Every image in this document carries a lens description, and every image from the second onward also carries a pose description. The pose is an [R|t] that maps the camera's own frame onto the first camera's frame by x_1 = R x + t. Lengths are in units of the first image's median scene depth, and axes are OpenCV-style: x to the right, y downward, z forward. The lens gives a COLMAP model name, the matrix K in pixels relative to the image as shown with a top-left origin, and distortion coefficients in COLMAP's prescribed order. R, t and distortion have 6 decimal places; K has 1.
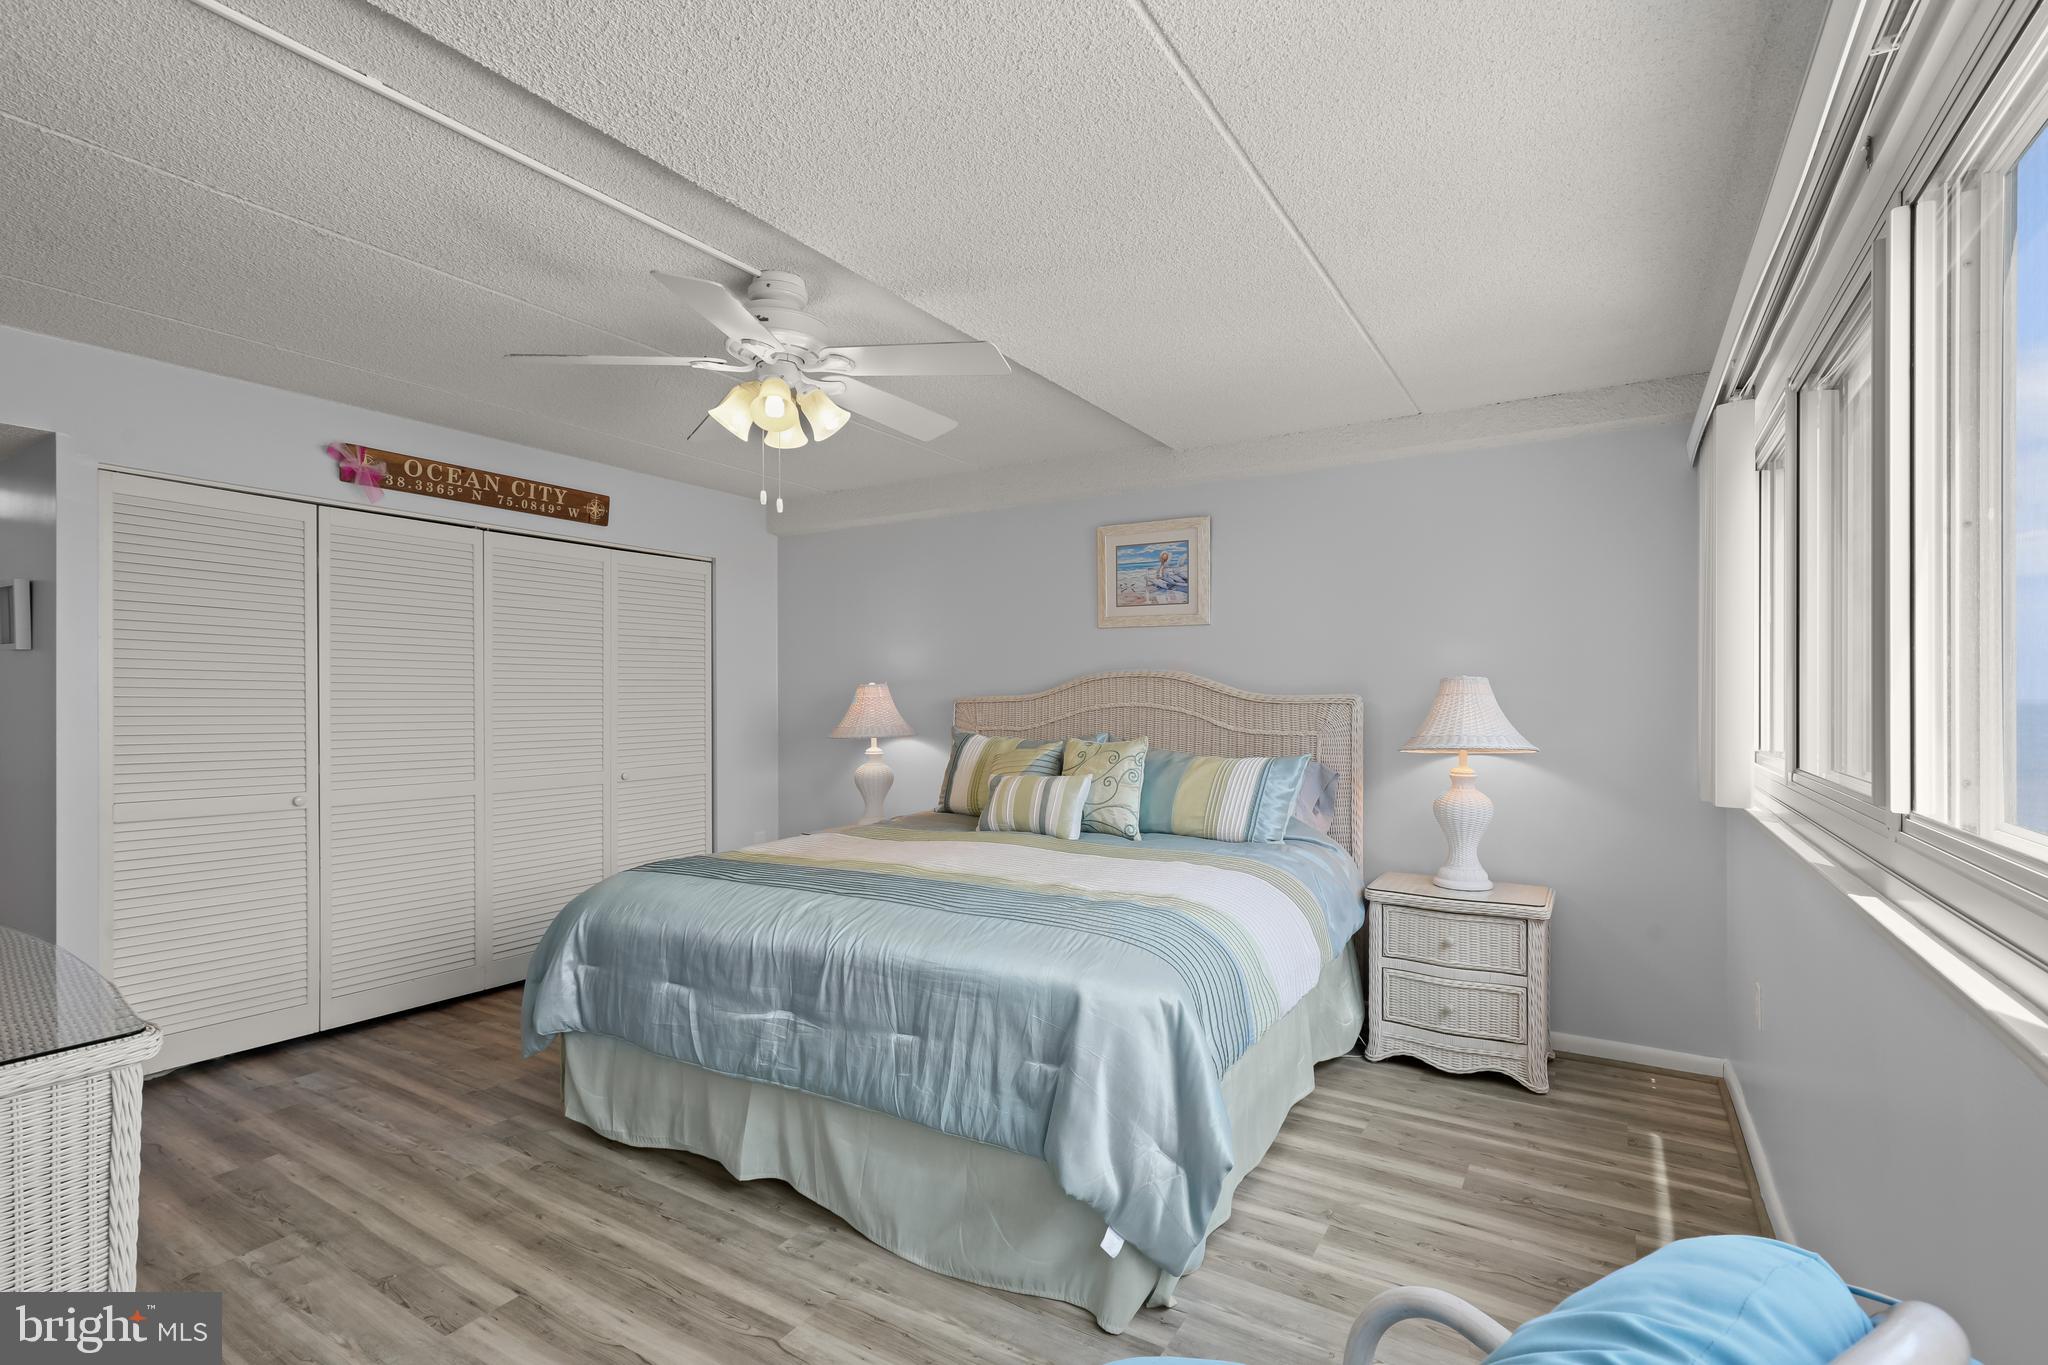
lens RADIAL K [[931.1, 0, 1041.4], [0, 931.1, 692.5], [0, 0, 1]] dist [0.001540, -0.000290]
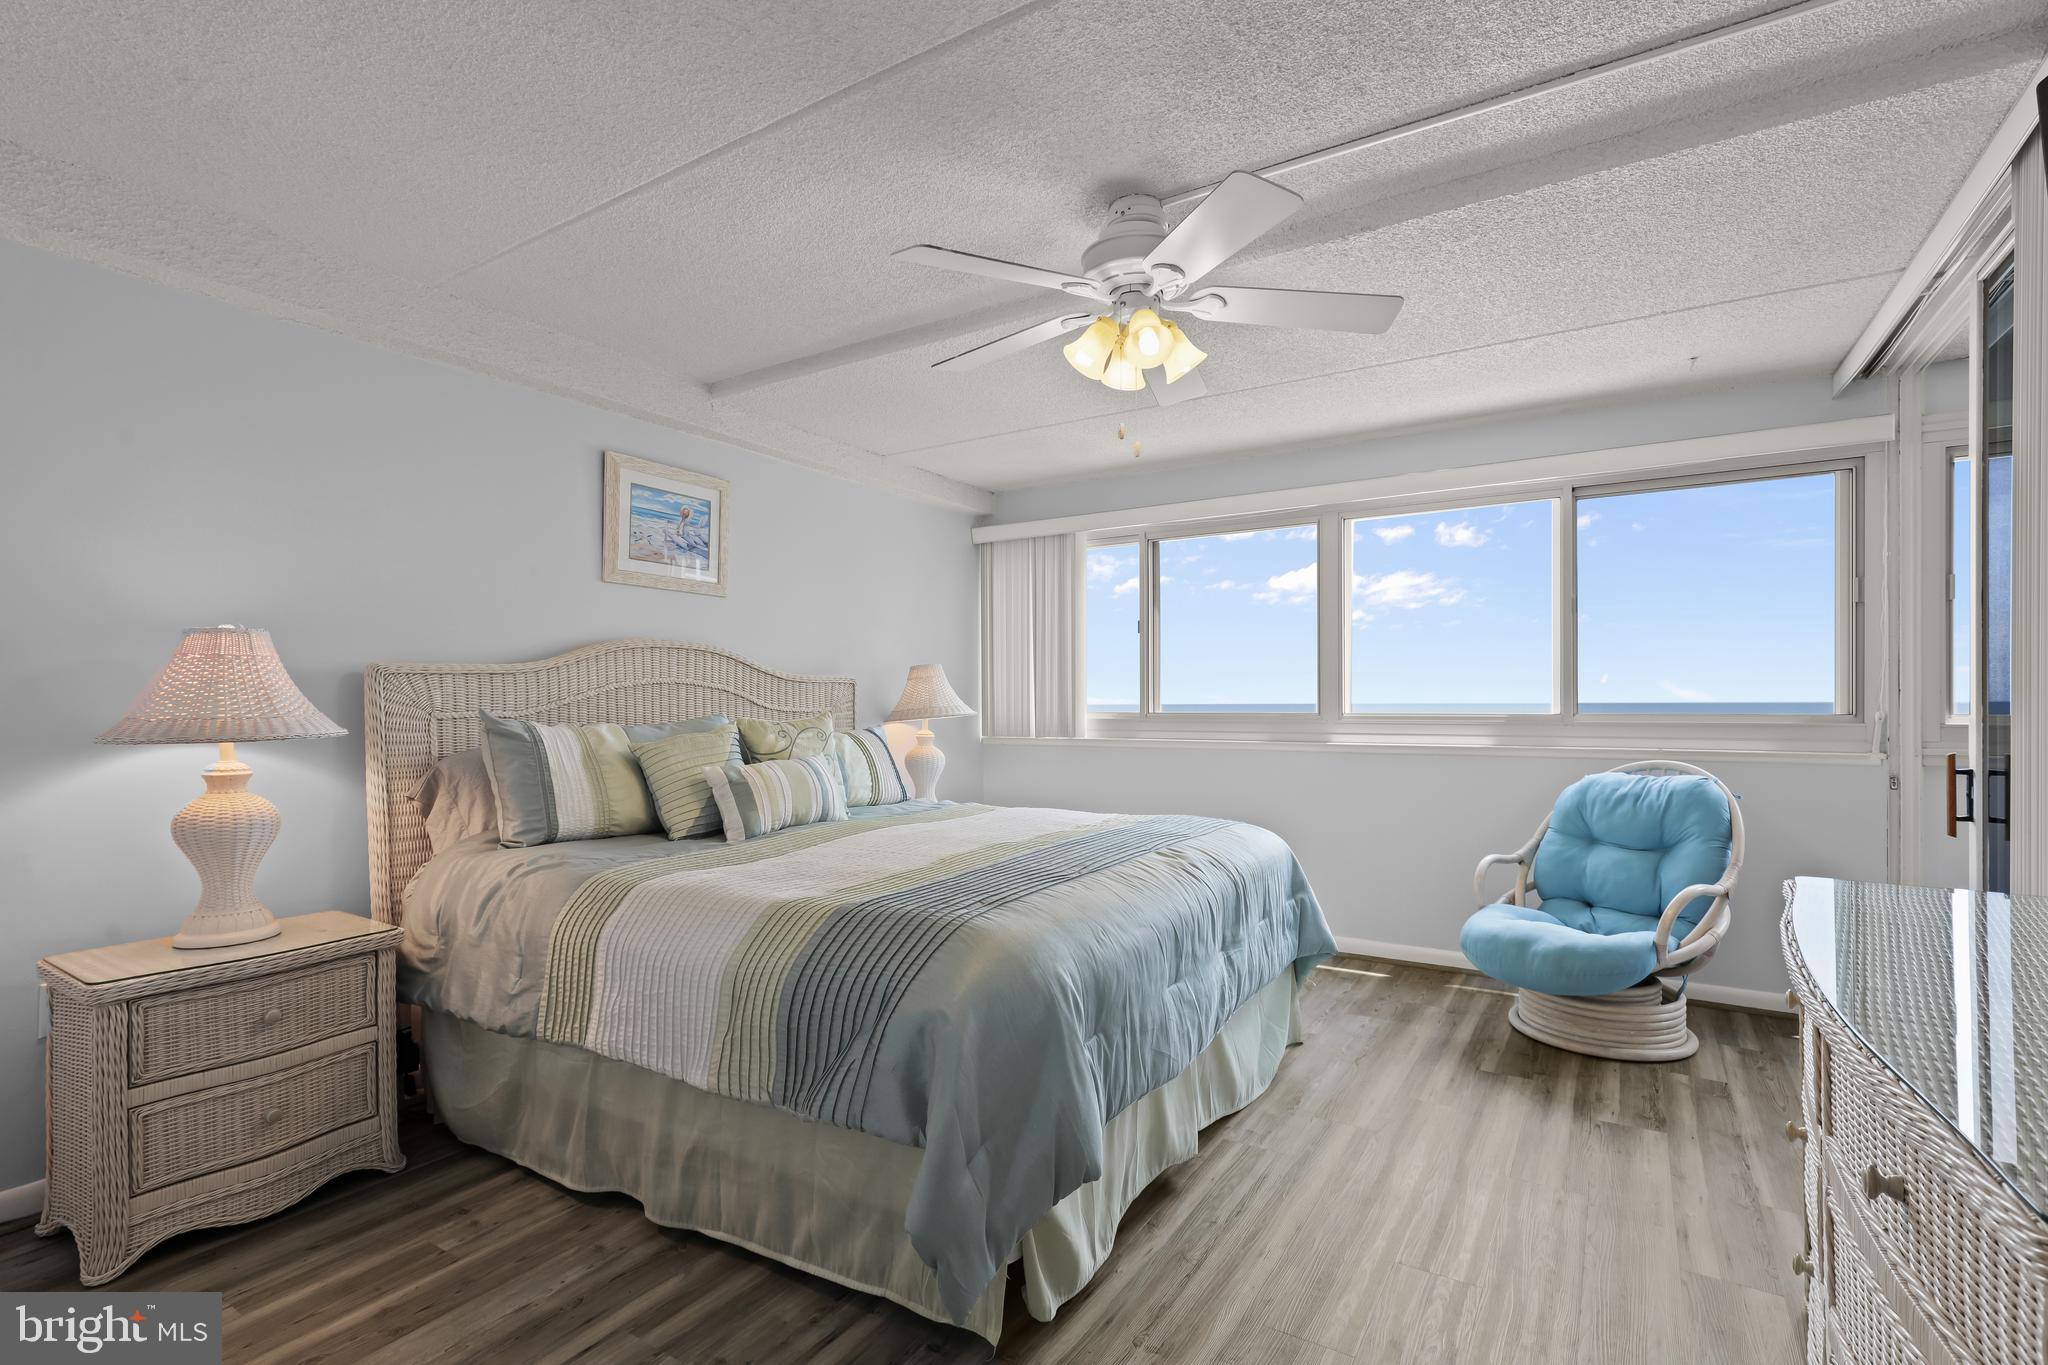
lens RADIAL K [[946.1, 0, 1040.3], [0, 946.1, 678.5], [0, 0, 1]] dist [-0.011084, 0.006519]
pose [[0.005791, 0.024576, 0.999681, -0.748423], [0.000093, 0.999698, -0.024577, 0.032055], [-0.999983, 0.000235, 0.005787, 0.660027]]
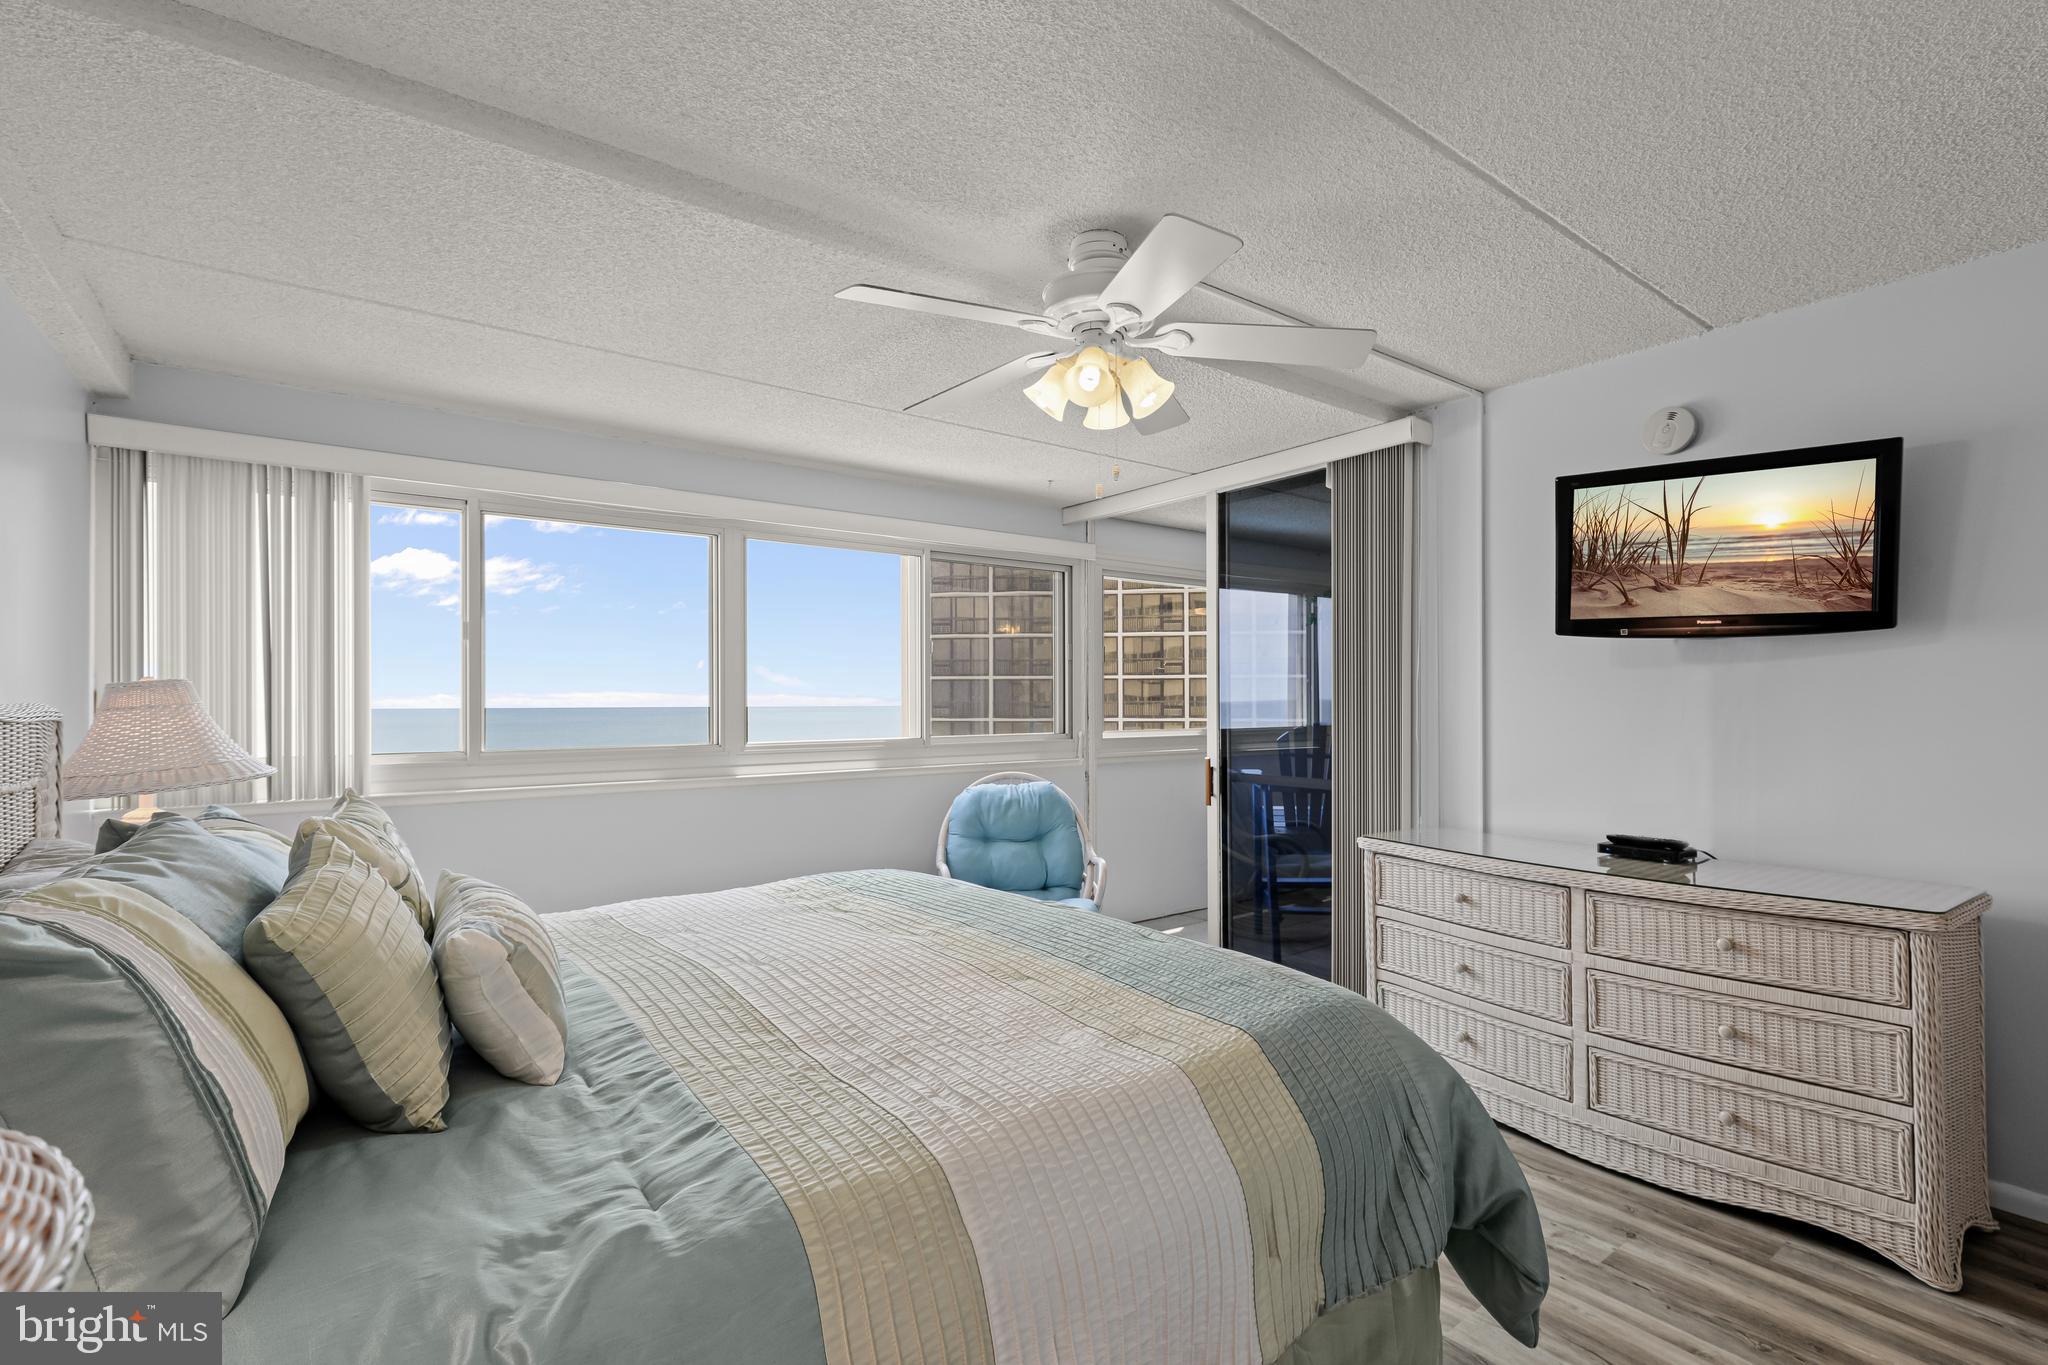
lens RADIAL K [[931.1, 0, 1041.4], [0, 931.1, 692.5], [0, 0, 1]] dist [0.001540, -0.000290]
pose [[-0.933520, 0.006817, 0.358461, -0.338505], [0.002605, 0.999922, -0.012231, 0.003622], [-0.358517, -0.010484, -0.933464, 1.128588]]
